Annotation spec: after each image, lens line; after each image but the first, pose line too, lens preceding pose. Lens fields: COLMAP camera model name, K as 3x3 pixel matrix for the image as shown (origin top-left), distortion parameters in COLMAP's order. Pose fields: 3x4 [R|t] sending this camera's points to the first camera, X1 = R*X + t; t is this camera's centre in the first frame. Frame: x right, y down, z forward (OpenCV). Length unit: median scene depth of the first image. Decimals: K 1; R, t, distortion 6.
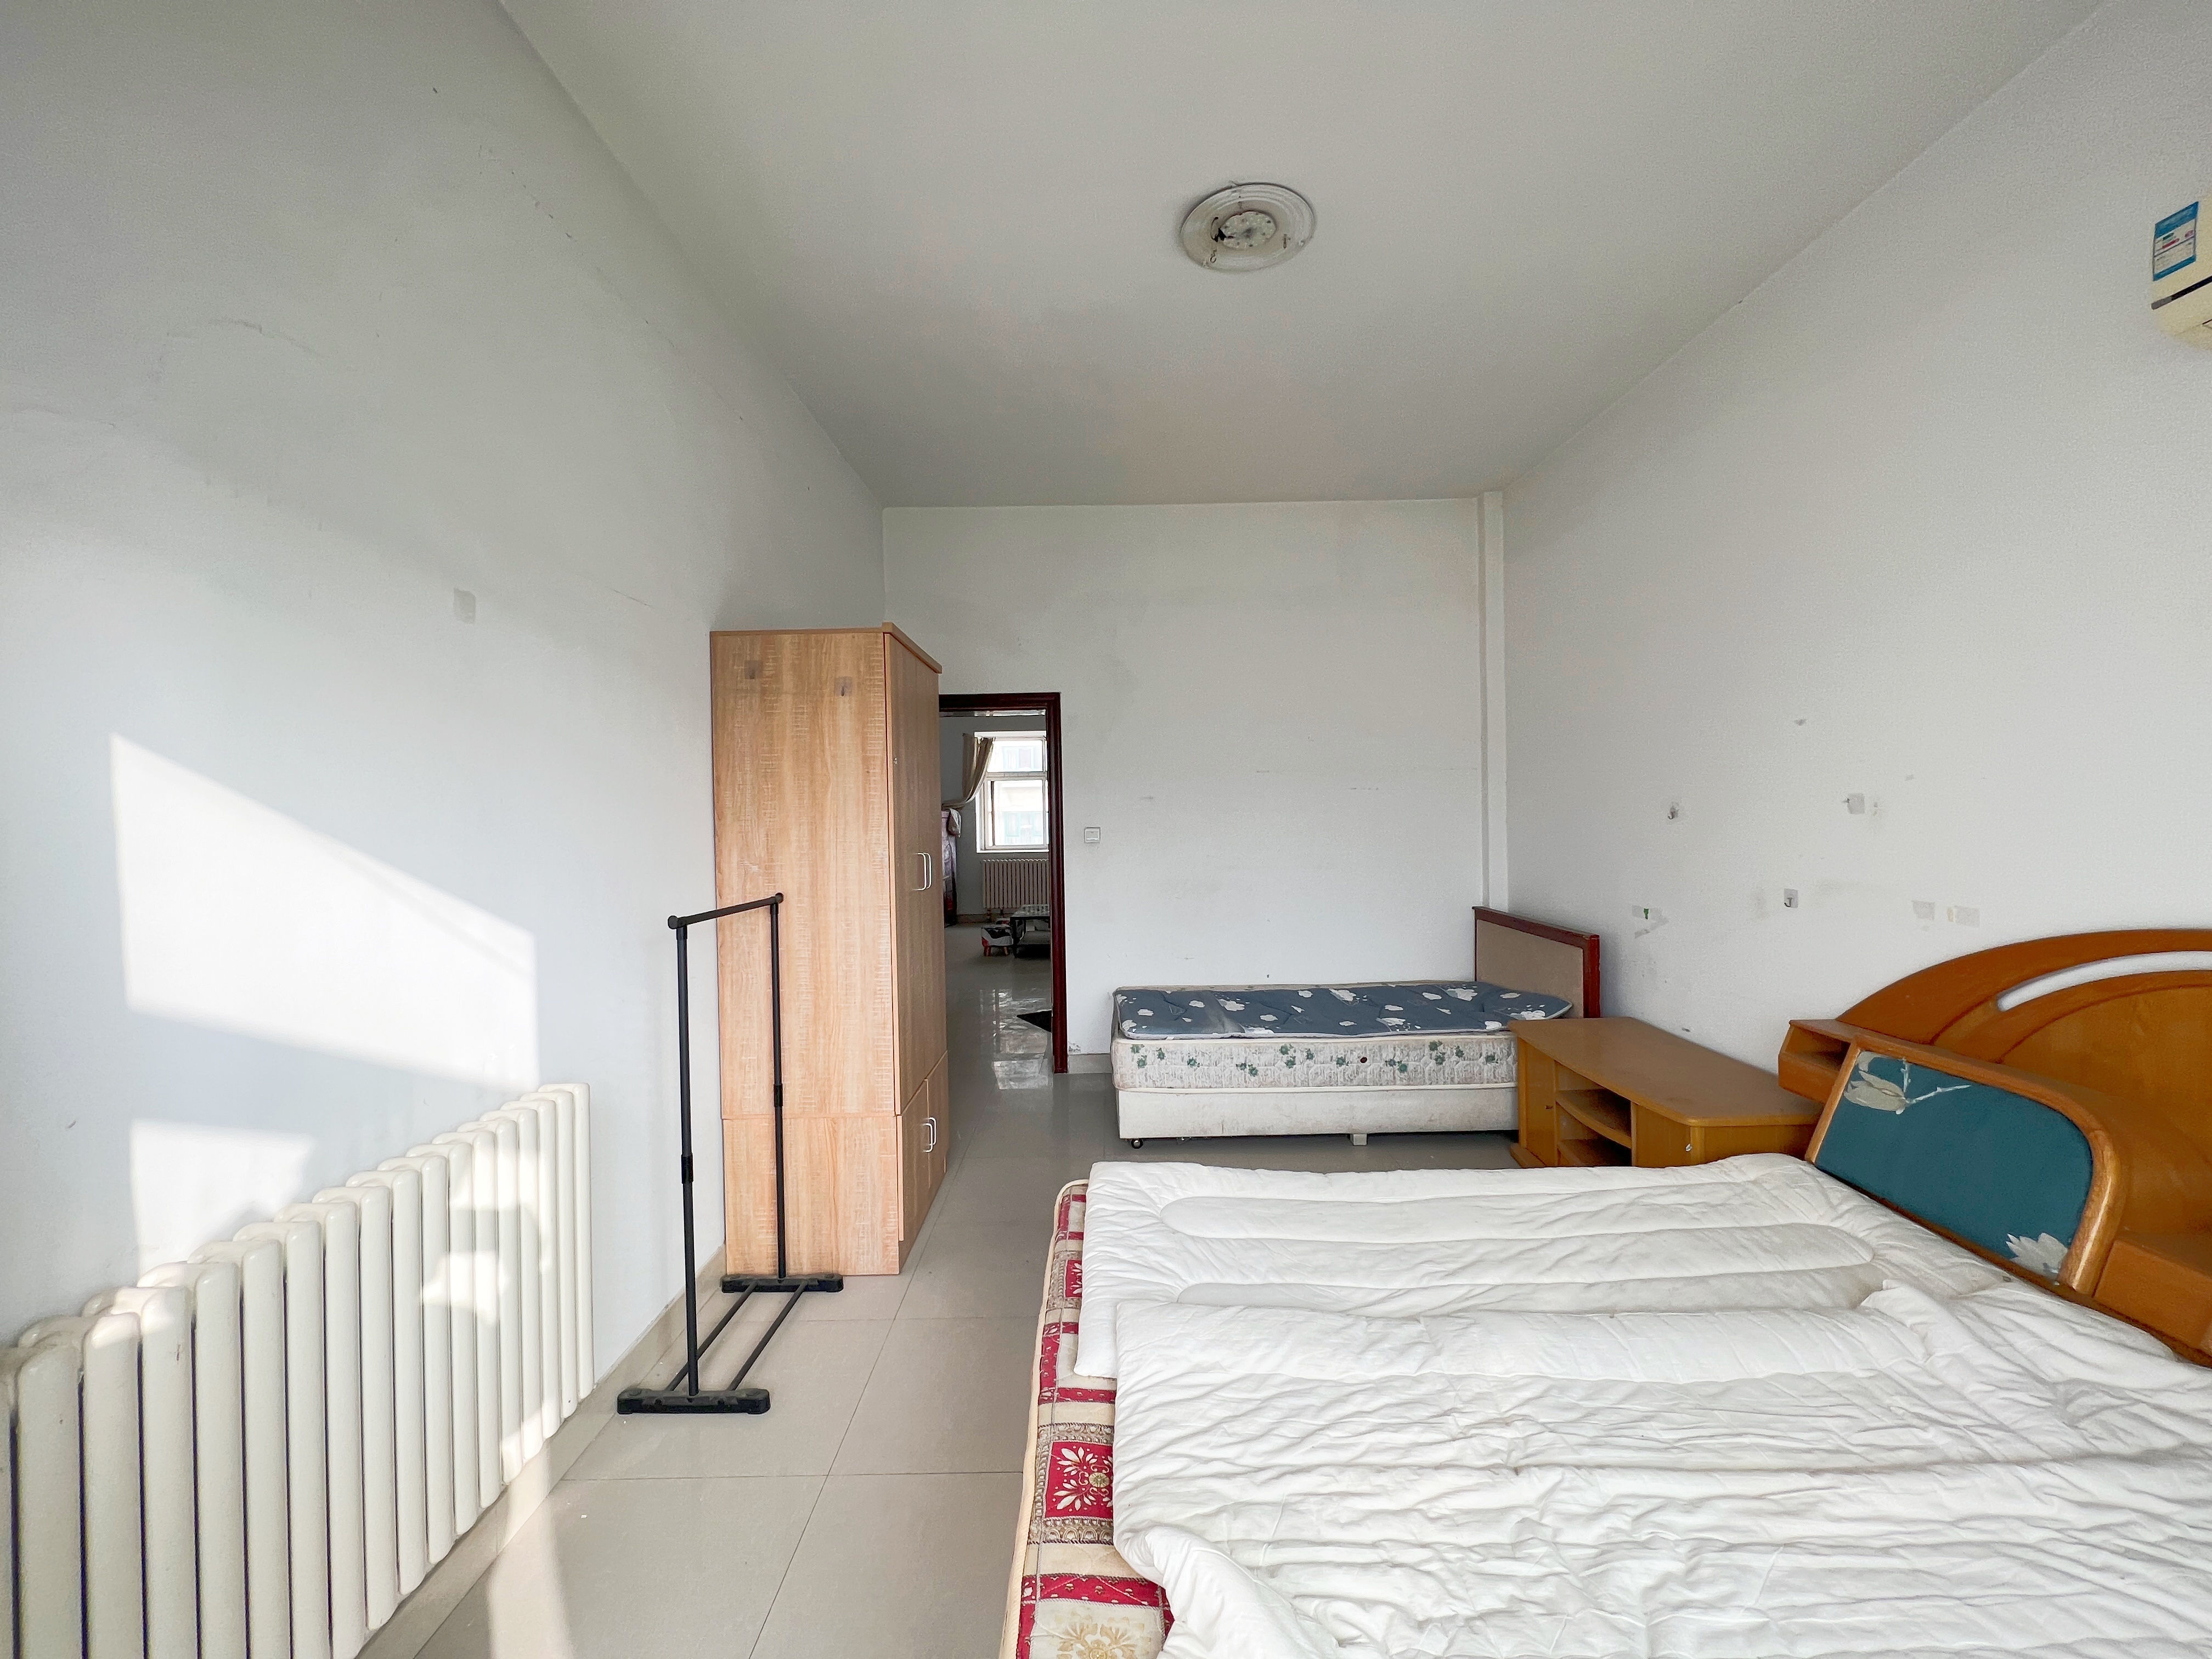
lens RADIAL K [[886.5, 0, 1105.8], [0, 886.5, 821.7], [0, 0, 1]] dist [0.000289, -0.000121]
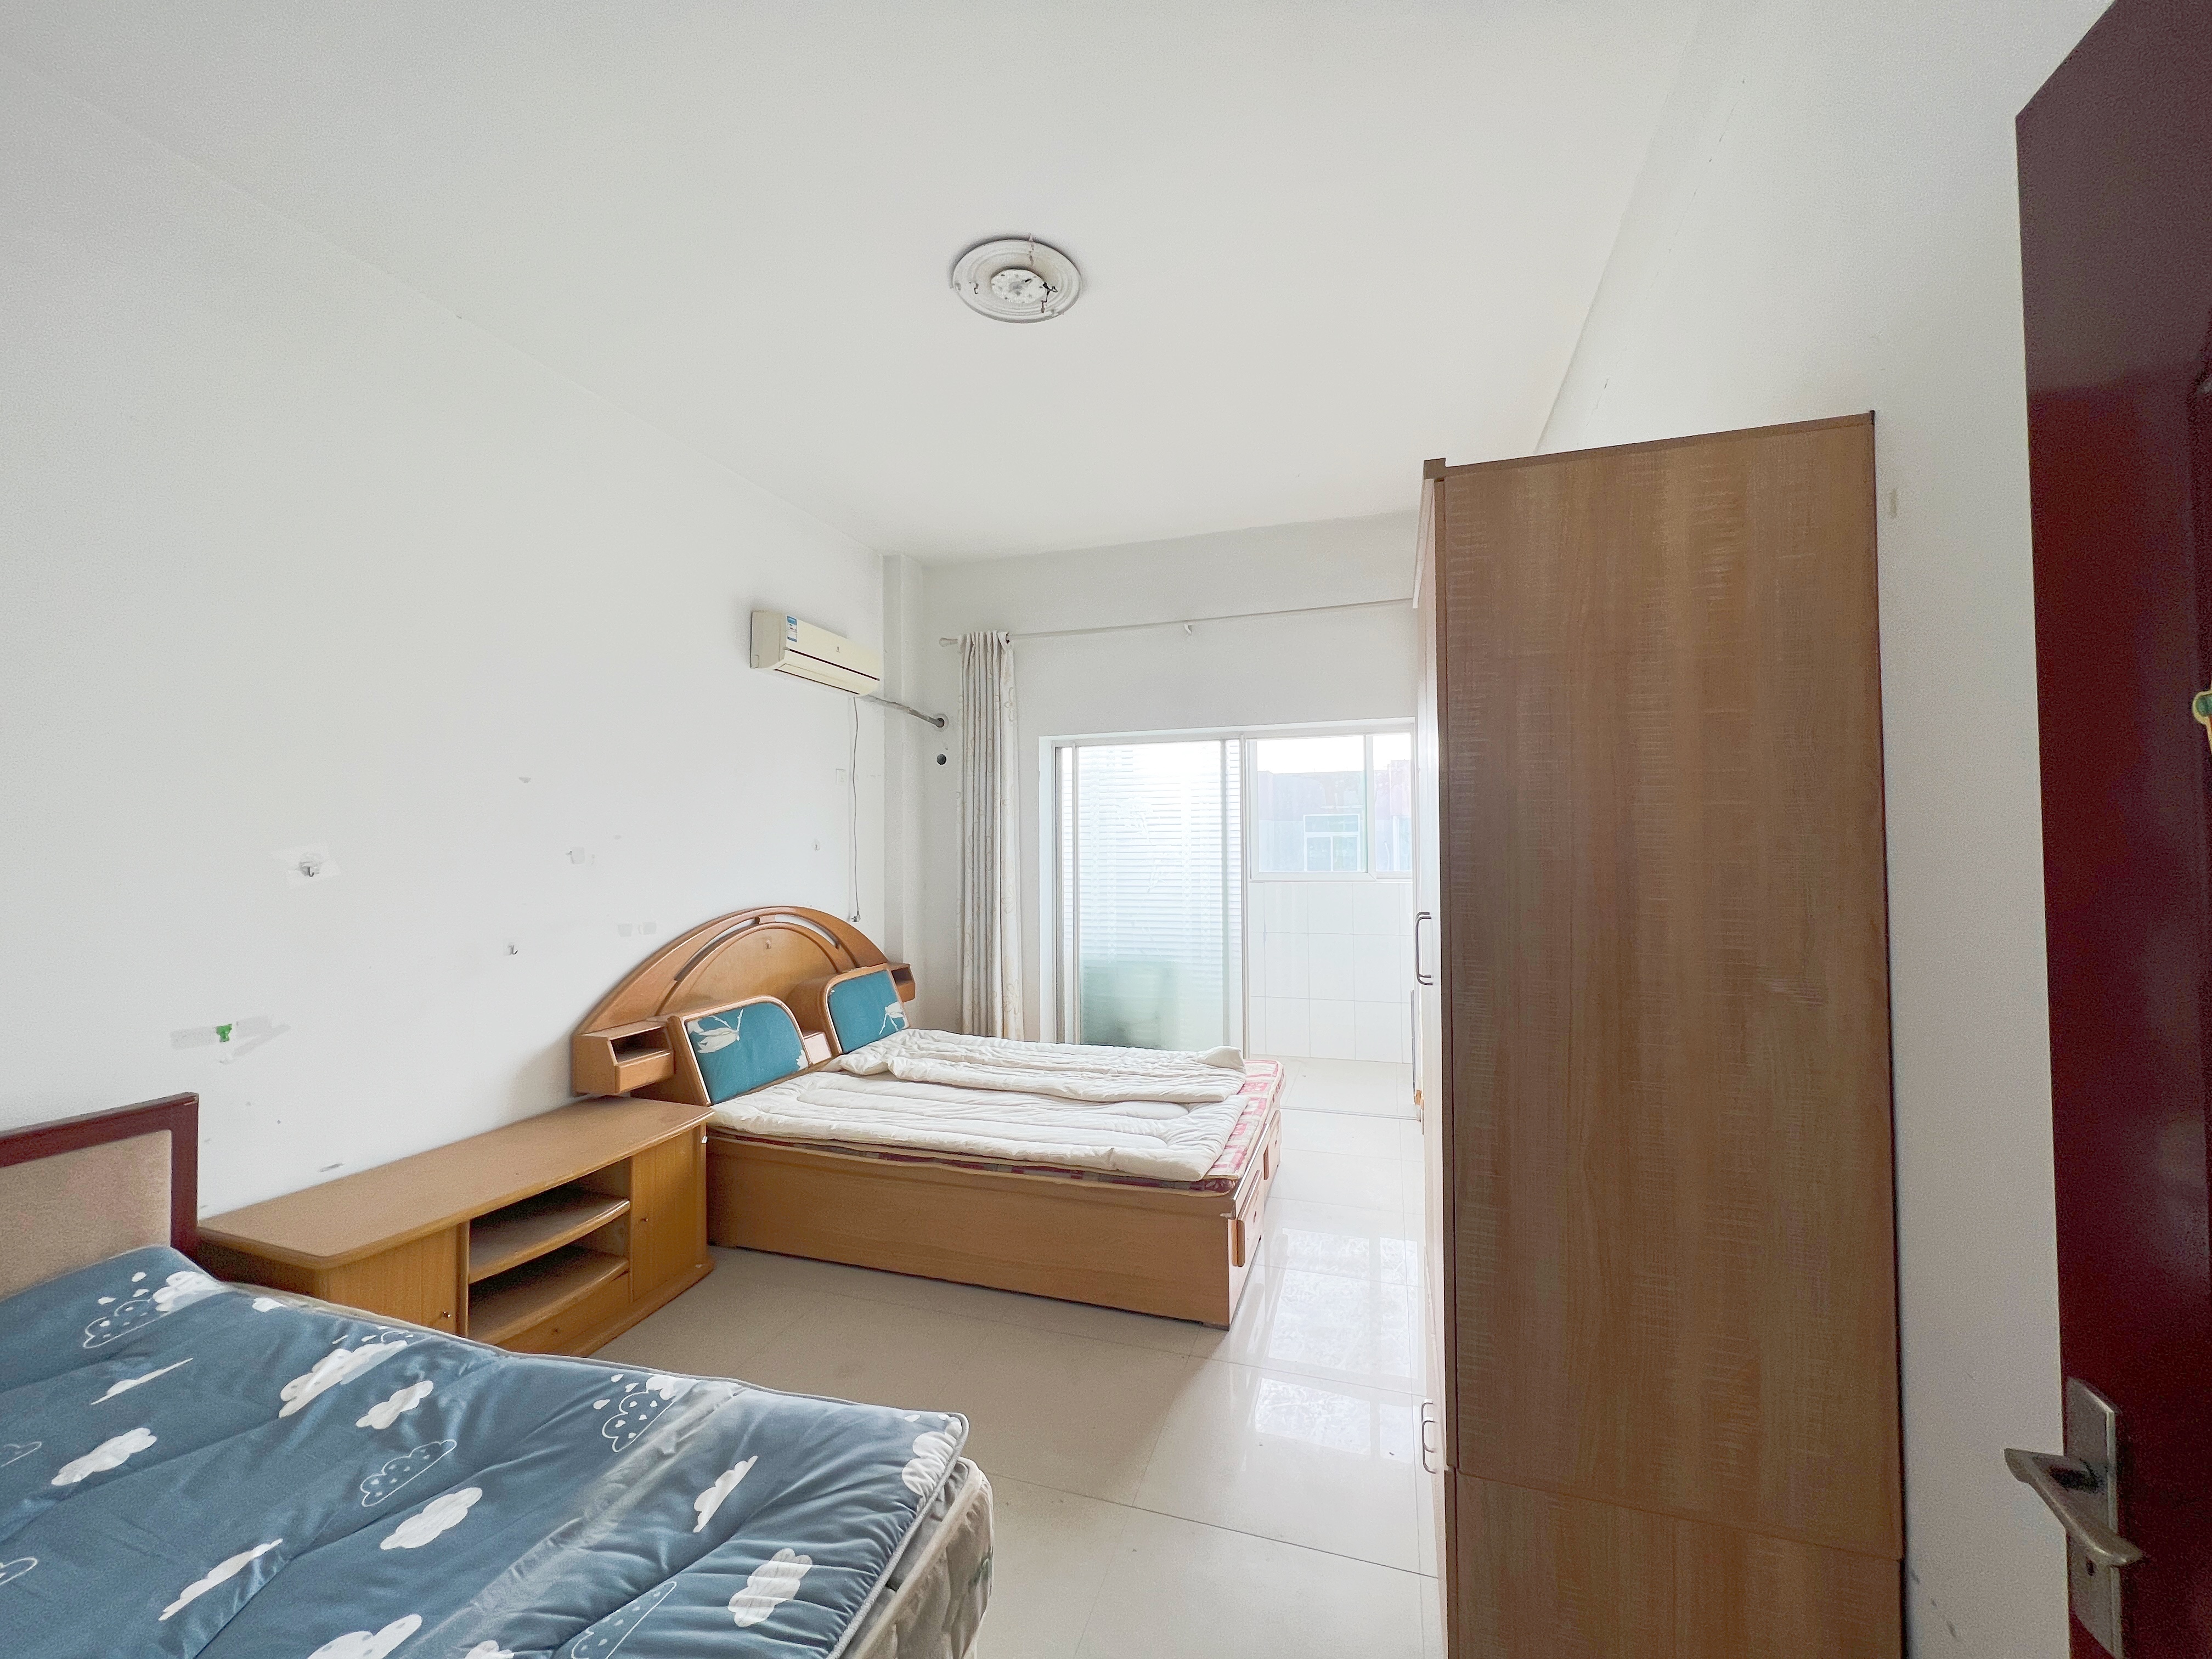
lens RADIAL K [[886.5, 0, 1111.0], [0, 886.5, 830.0], [0, 0, 1]] dist [0.000289, -0.000121]
pose [[-0.954546, 0.029819, 0.296570, -0.229720], [0.026574, 0.999535, -0.014967, -0.017088], [-0.296878, -0.006406, -0.954894, 1.927120]]
